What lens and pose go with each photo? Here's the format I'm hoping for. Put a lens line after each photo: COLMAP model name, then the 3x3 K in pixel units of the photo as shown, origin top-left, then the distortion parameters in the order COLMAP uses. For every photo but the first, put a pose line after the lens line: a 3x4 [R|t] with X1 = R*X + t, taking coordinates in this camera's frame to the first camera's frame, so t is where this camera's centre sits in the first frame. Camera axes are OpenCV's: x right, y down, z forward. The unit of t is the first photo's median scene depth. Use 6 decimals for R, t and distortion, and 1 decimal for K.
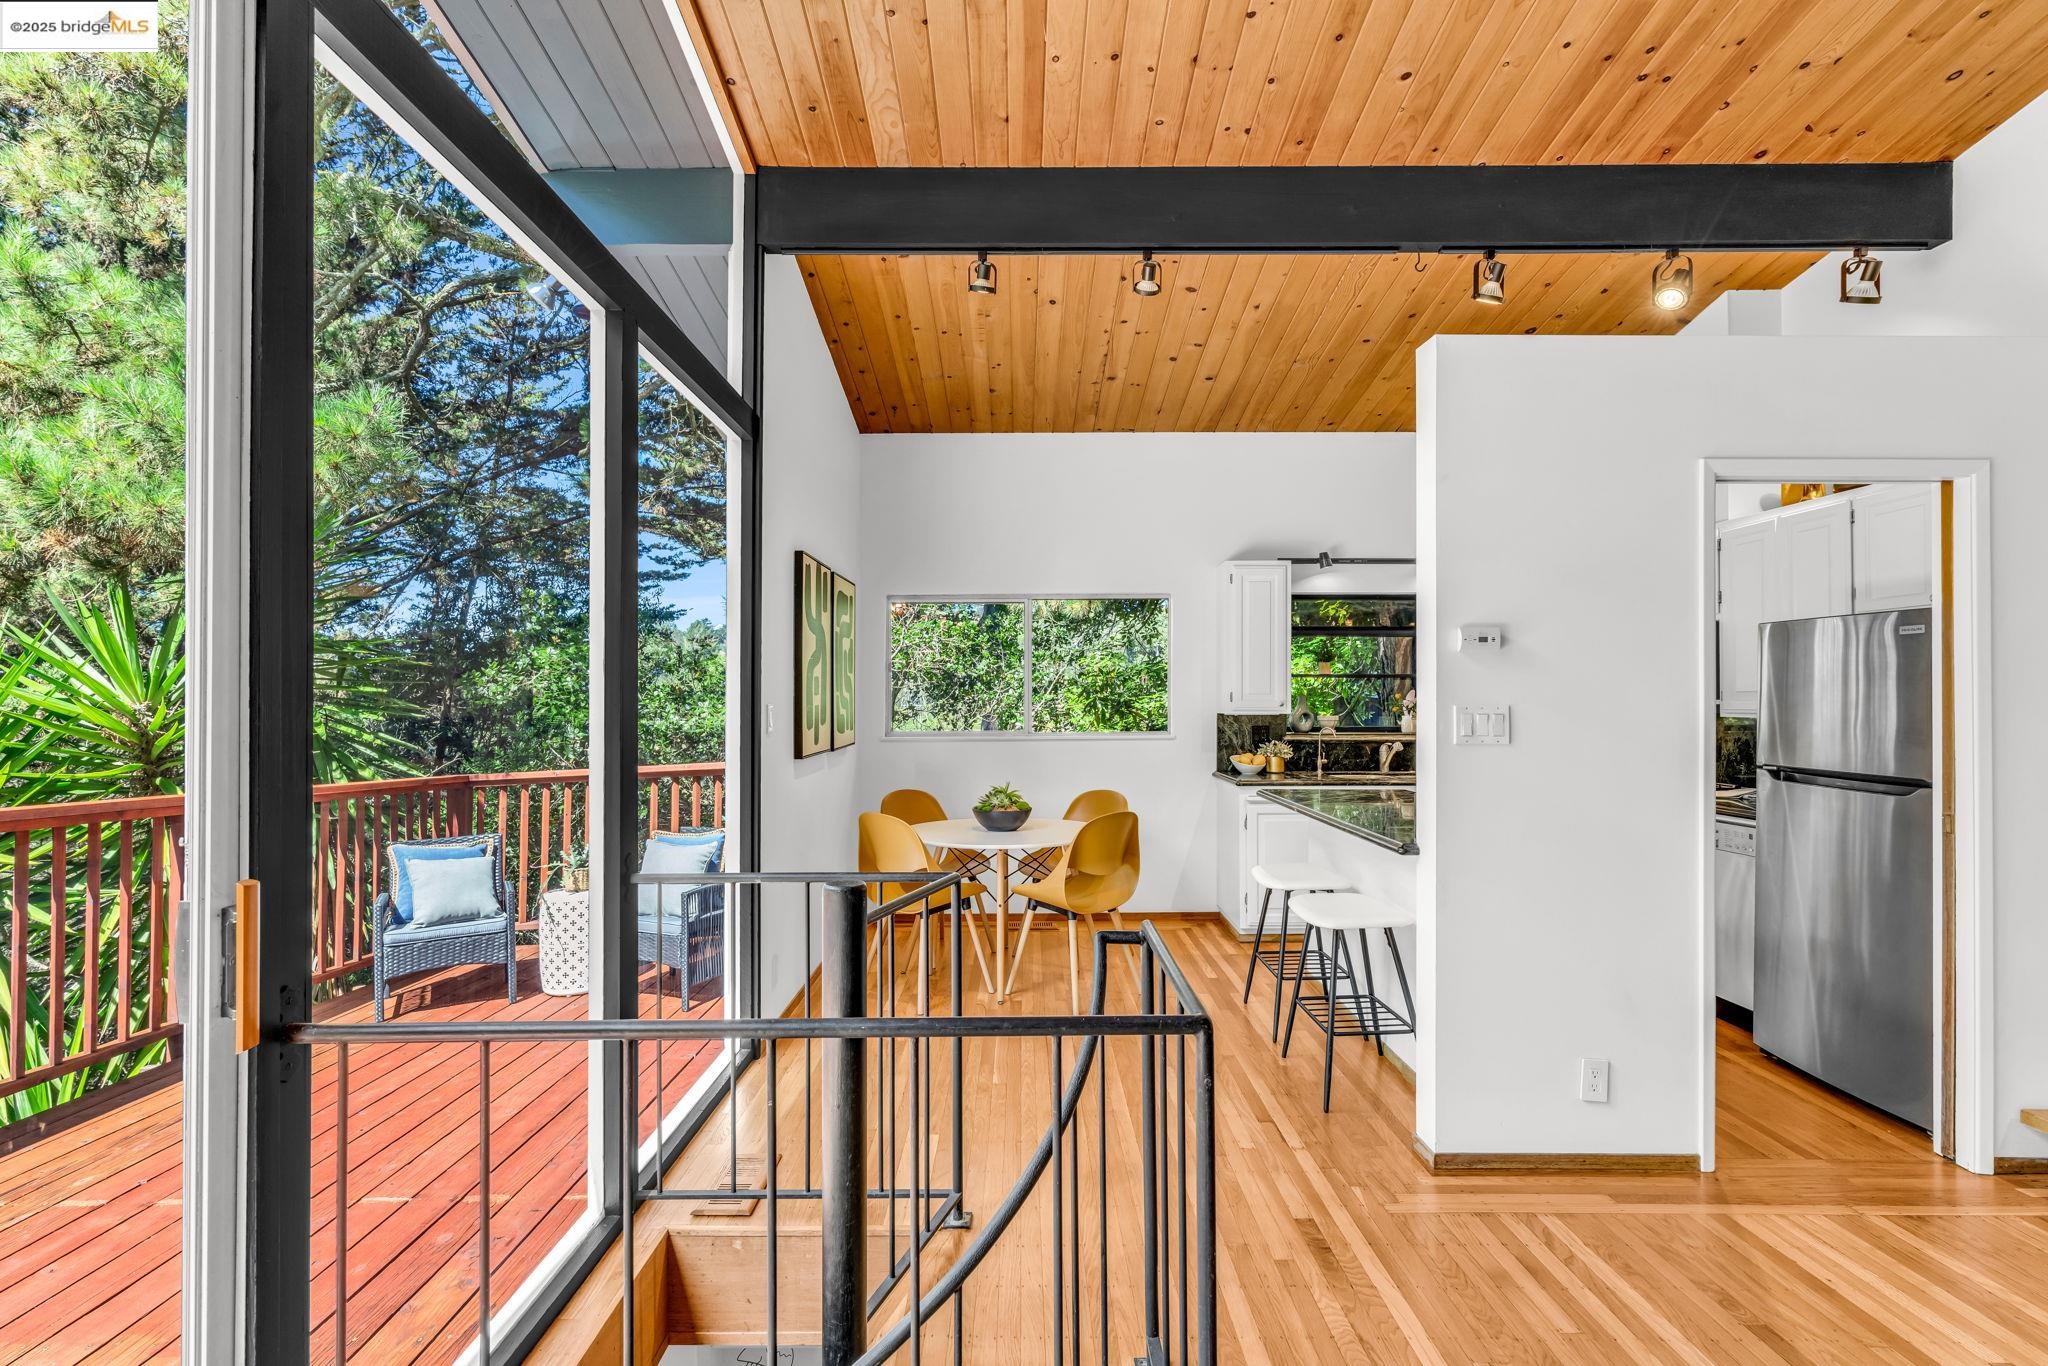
lens RADIAL K [[990.8, 0, 1022.7], [0, 990.8, 687.3], [0, 0, 1]] dist [0.001626, -0.000855]
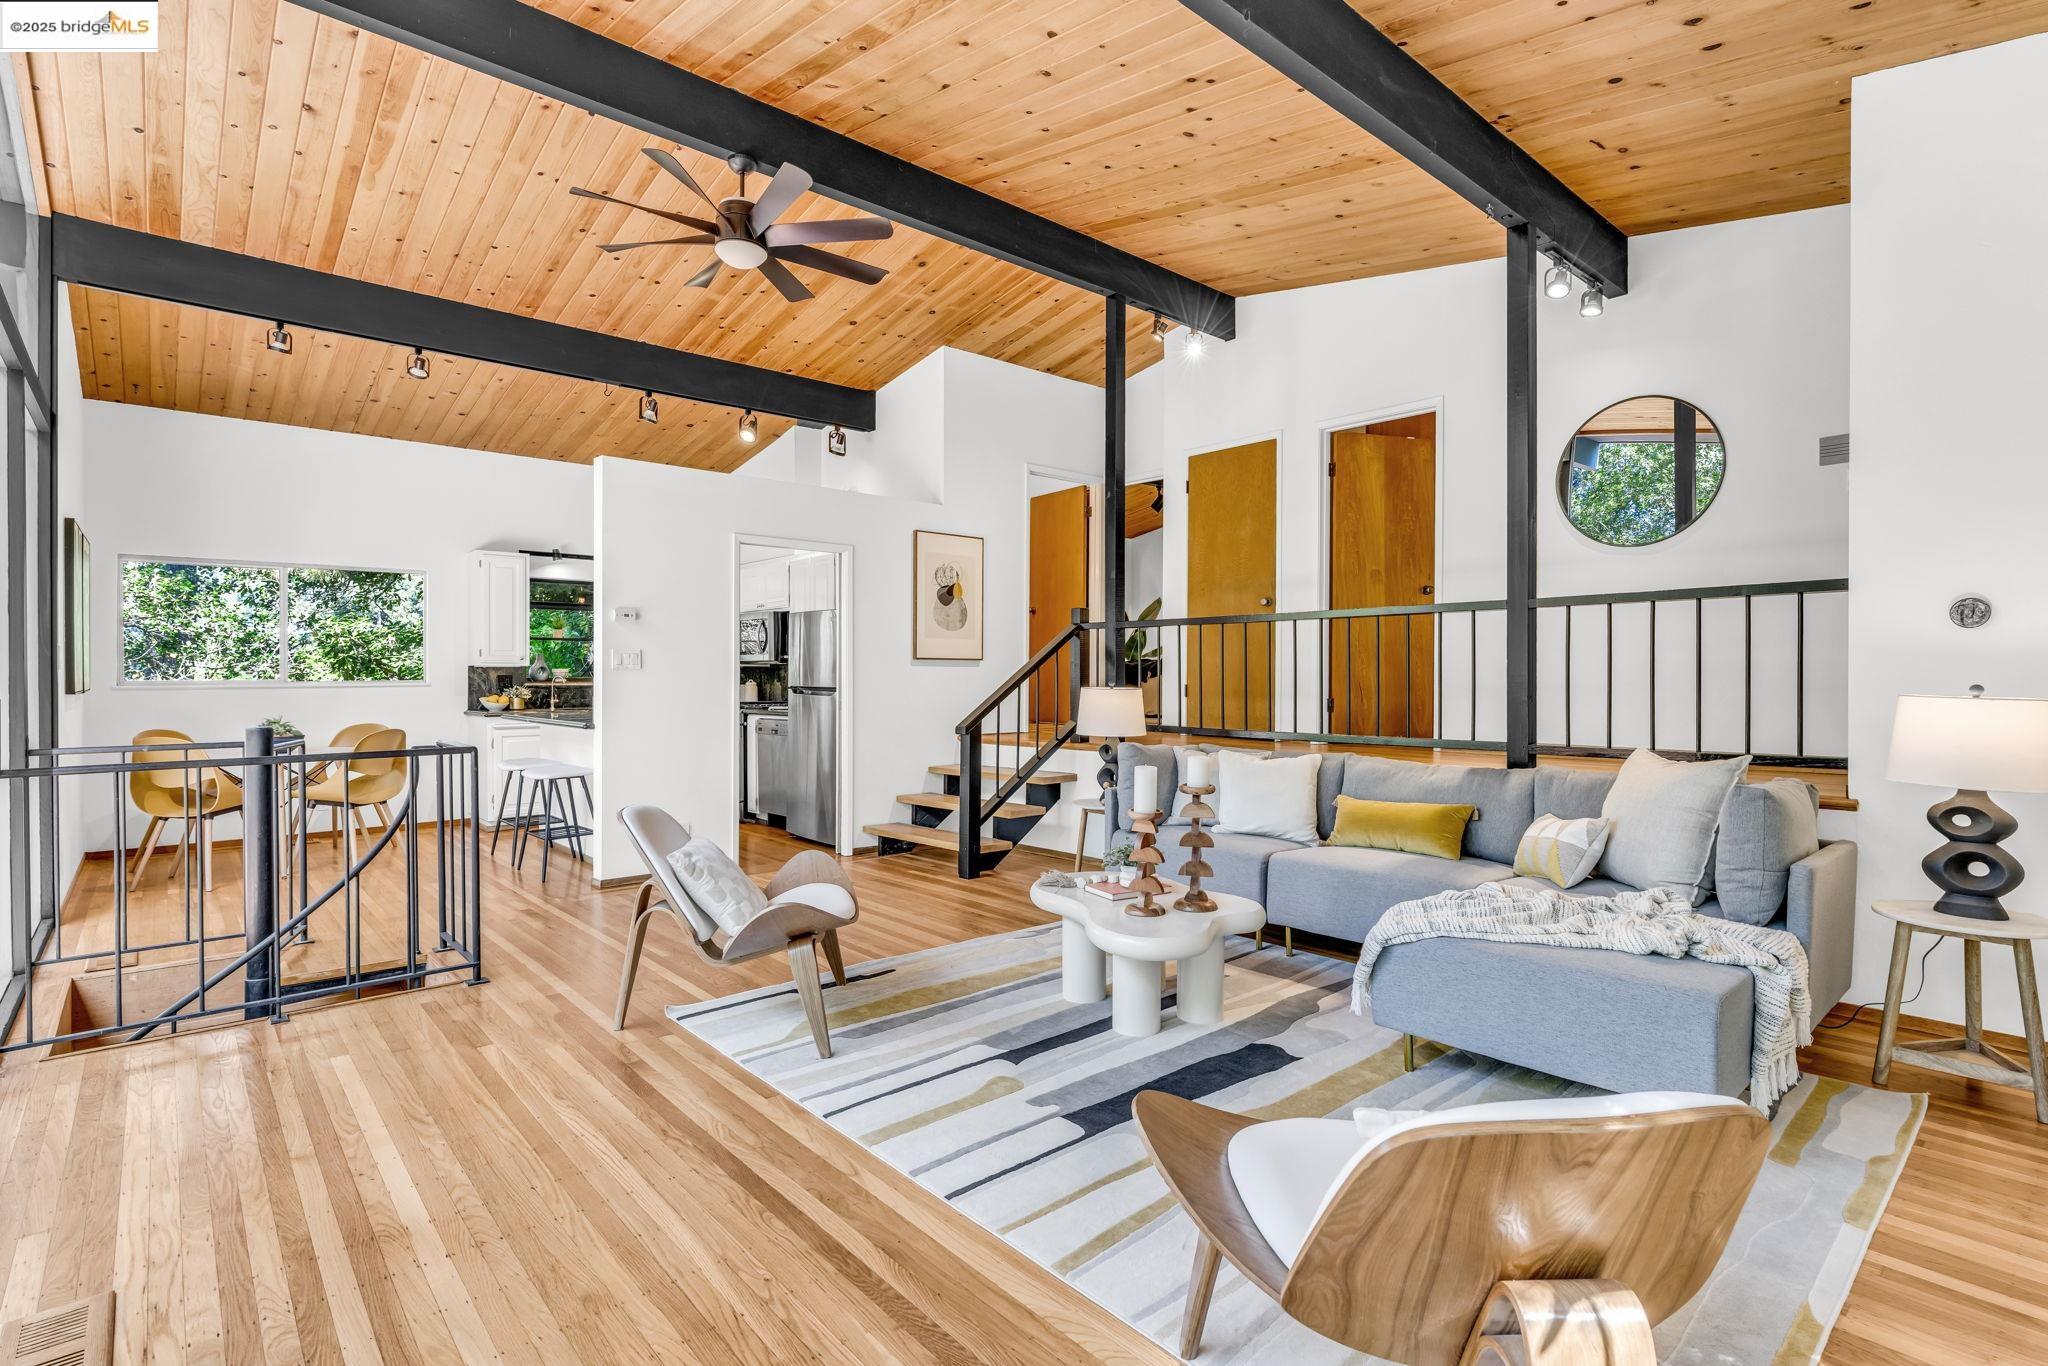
lens RADIAL K [[990.8, 0, 1041.7], [0, 990.8, 680.2], [0, 0, 1]] dist [0.001626, -0.000855]
pose [[0.748062, -0.003825, 0.663617, -0.155345], [-0.007264, 0.999876, 0.013951, 0.032481], [-0.663589, -0.015257, 0.747942, -0.706769]]
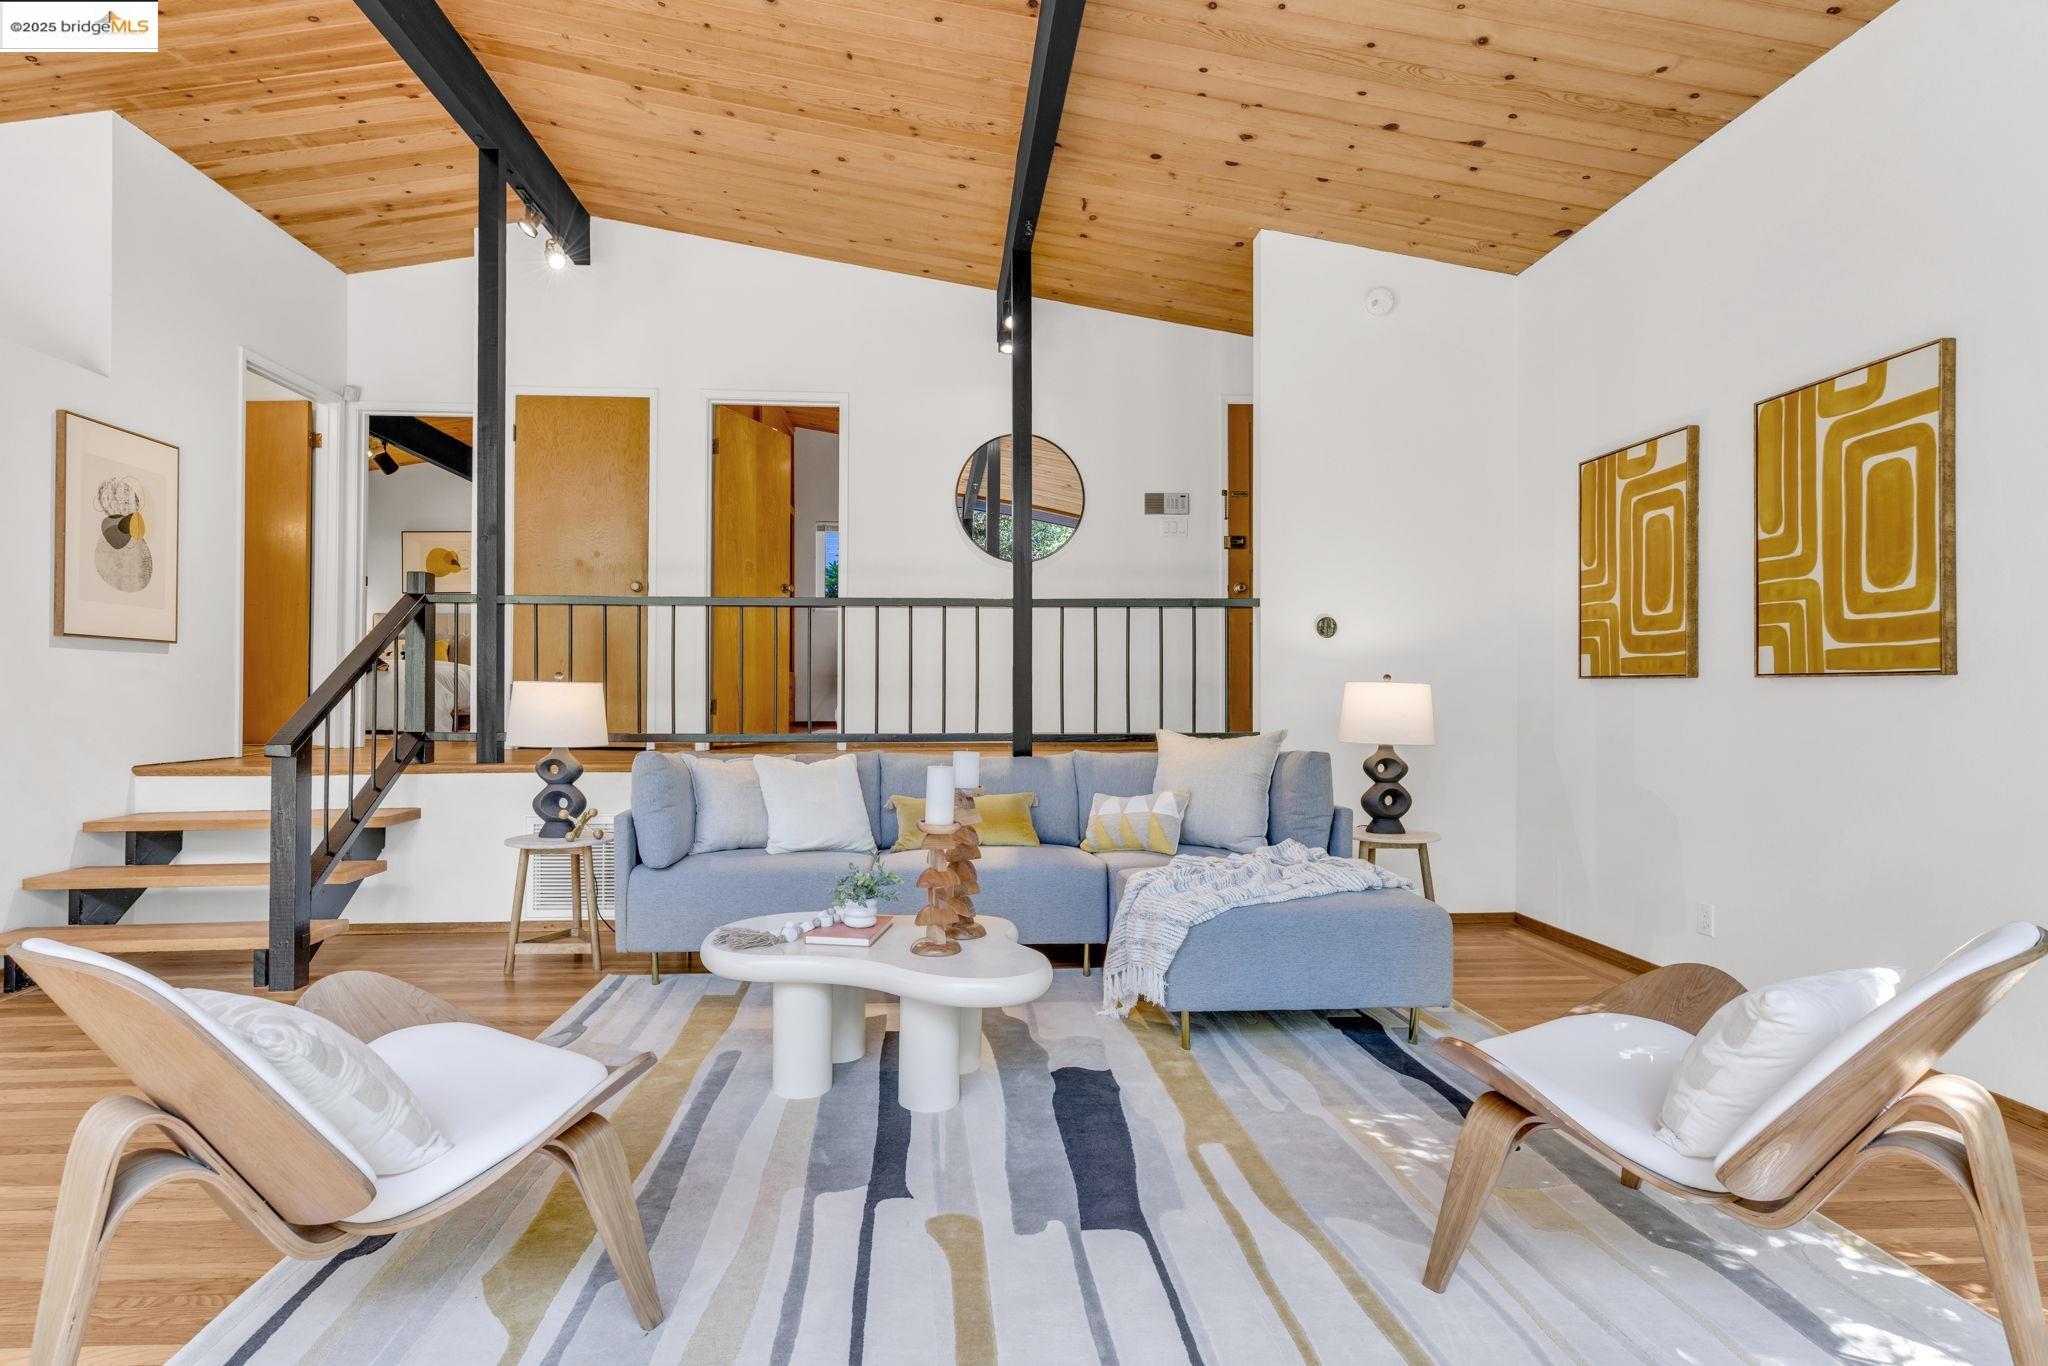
lens RADIAL K [[990.8, 0, 1008.2], [0, 990.8, 687.6], [0, 0, 1]] dist [0.001626, -0.000855]
pose [[-0.044415, 0.006879, 0.998989, -0.198565], [-0.013091, 0.999886, -0.007467, 0.067976], [-0.998927, -0.013409, -0.044320, -0.178494]]
